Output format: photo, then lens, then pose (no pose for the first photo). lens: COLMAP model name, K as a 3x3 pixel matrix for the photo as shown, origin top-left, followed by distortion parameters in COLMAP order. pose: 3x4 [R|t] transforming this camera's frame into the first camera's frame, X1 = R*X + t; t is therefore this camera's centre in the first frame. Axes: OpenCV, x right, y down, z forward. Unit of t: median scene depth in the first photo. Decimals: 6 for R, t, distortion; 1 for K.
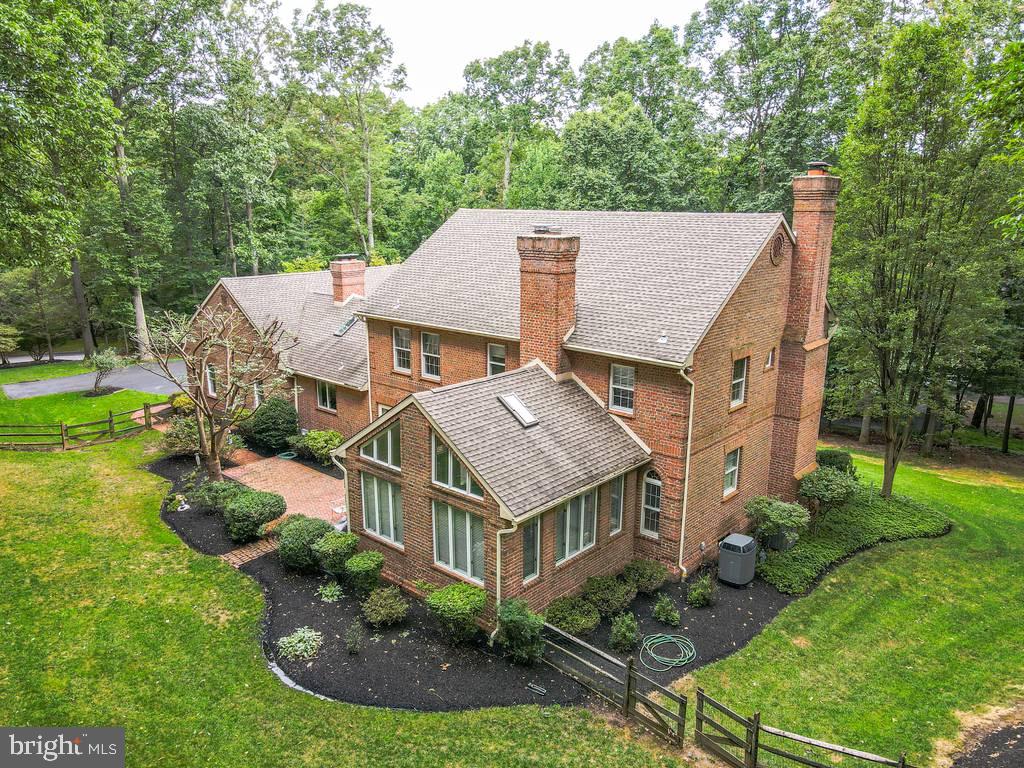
lens RADIAL K [[741.8, 0, 512.0], [0, 741.8, 384.0], [0, 0, 1]] dist [0.005011, 0.007482]
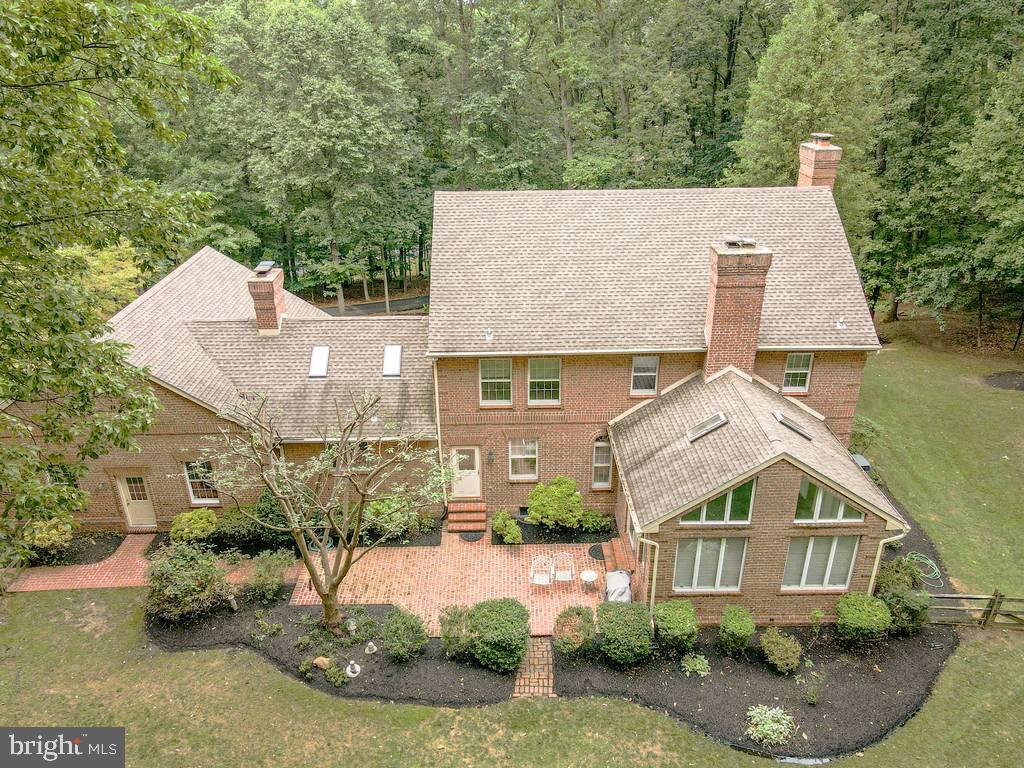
lens RADIAL K [[741.8, 0, 512.0], [0, 741.8, 384.0], [0, 0, 1]] dist [0.005011, 0.007482]
pose [[0.744899, -0.300163, 0.595843, -0.849700], [0.177520, 0.950056, 0.256673, -0.343244], [-0.643127, -0.085421, 0.760980, 0.423838]]
